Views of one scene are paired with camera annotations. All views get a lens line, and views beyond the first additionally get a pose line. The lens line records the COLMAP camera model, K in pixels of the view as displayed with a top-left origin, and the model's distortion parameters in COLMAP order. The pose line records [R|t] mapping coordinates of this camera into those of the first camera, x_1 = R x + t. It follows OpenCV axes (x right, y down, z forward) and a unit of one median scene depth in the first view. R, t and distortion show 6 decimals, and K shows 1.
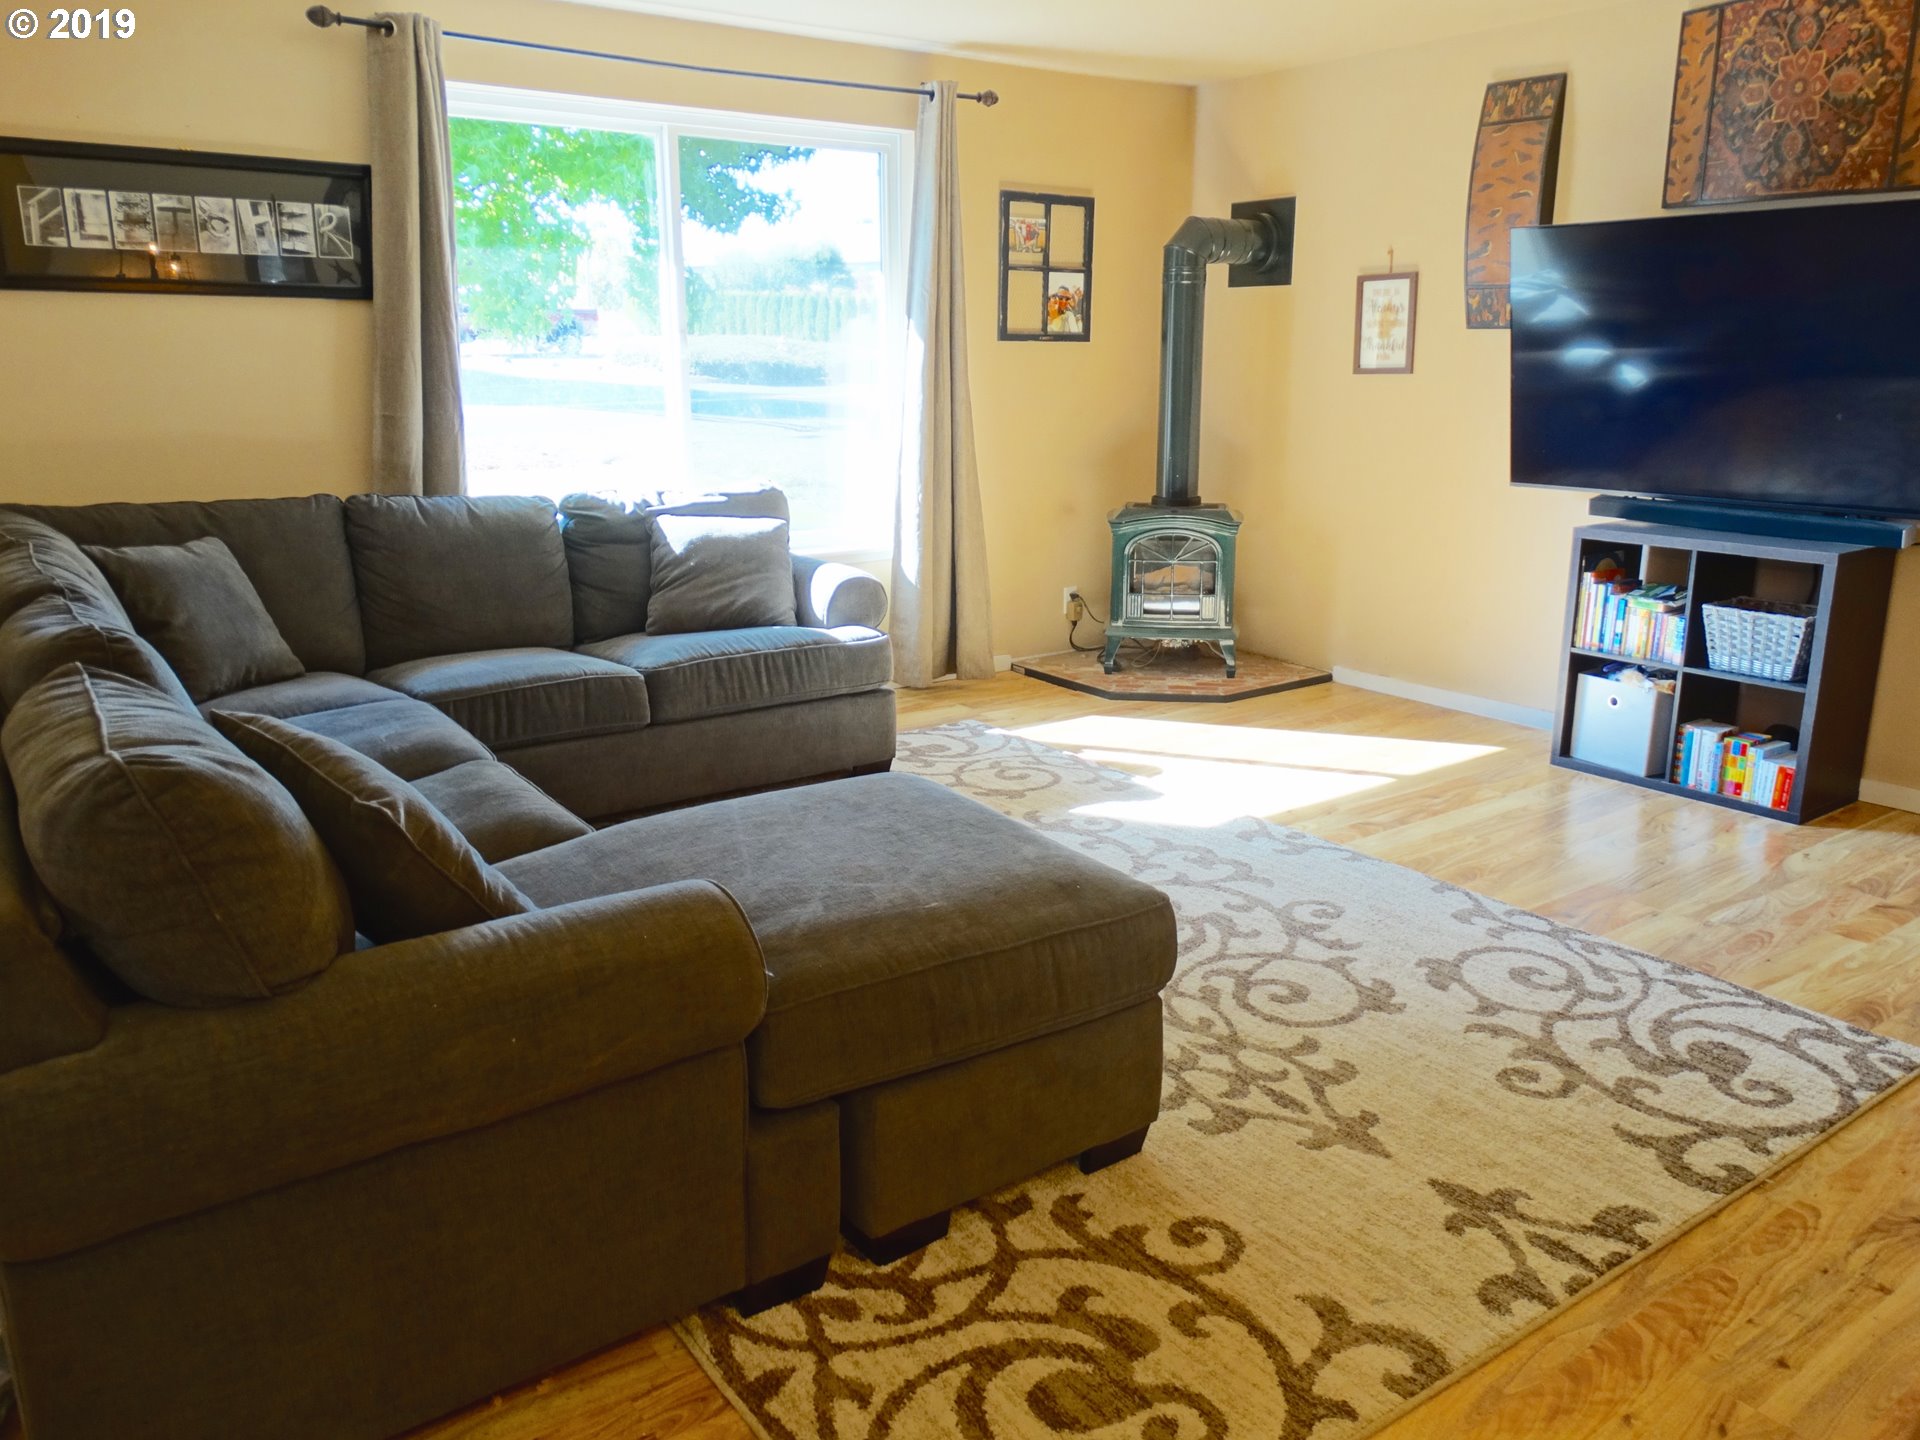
lens RADIAL K [[1399.5, 0, 988.9], [0, 1399.5, 722.4], [0, 0, 1]] dist [-0.004127, -0.005092]
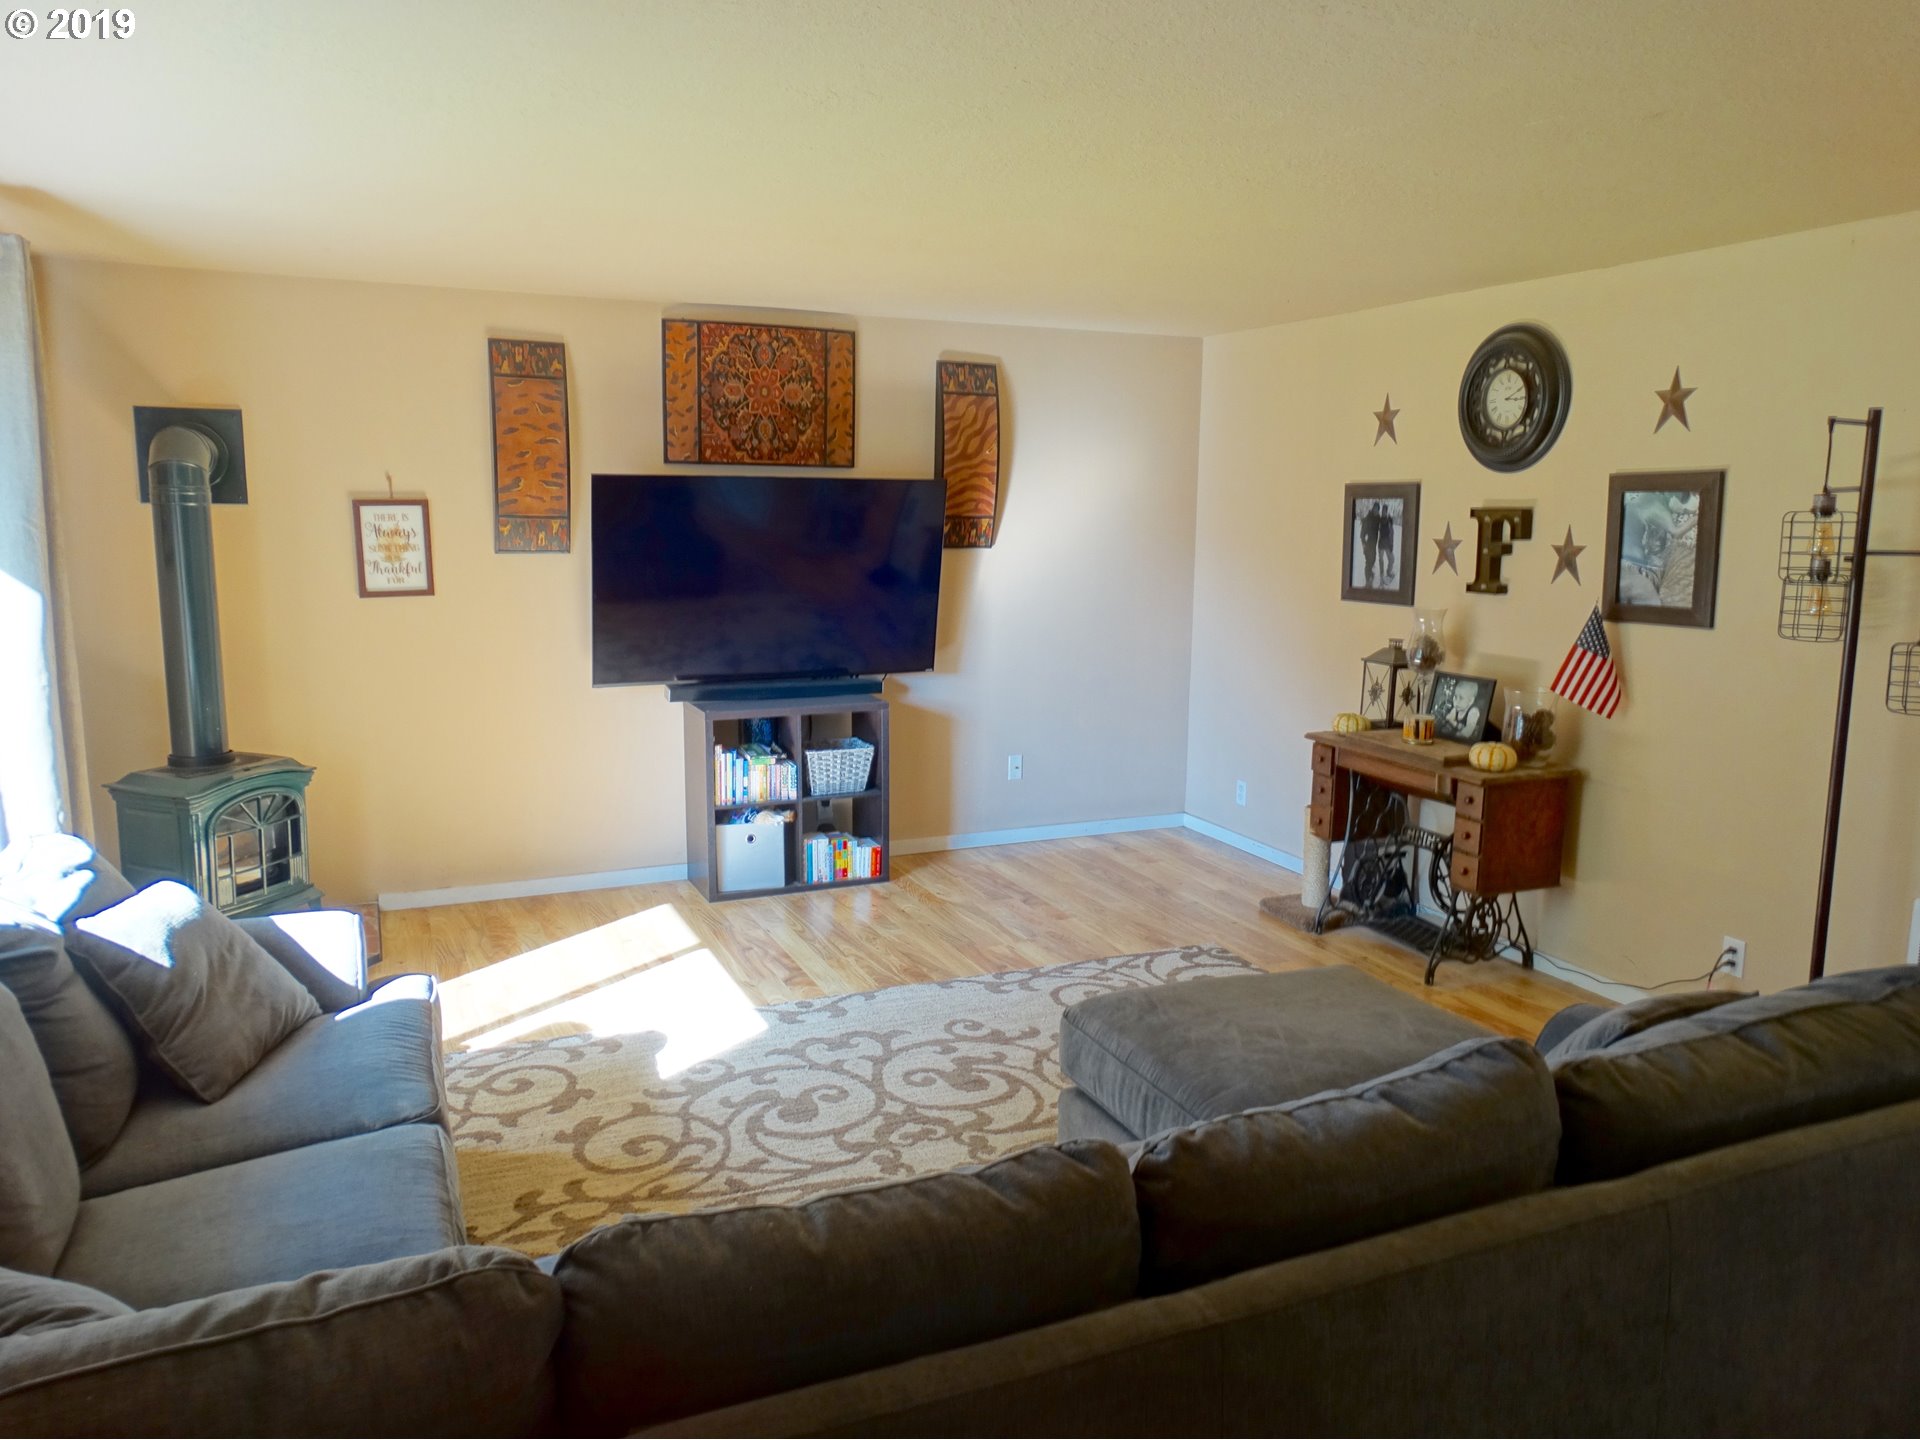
lens RADIAL K [[1352.2, 0, 969.9], [0, 1352.2, 712.0], [0, 0, 1]] dist [-0.006072, -0.007975]
pose [[0.216924, -0.149125, 0.964731, -0.762519], [0.240275, 0.966016, 0.095297, -0.217839], [-0.946156, 0.211129, 0.245383, 0.526287]]
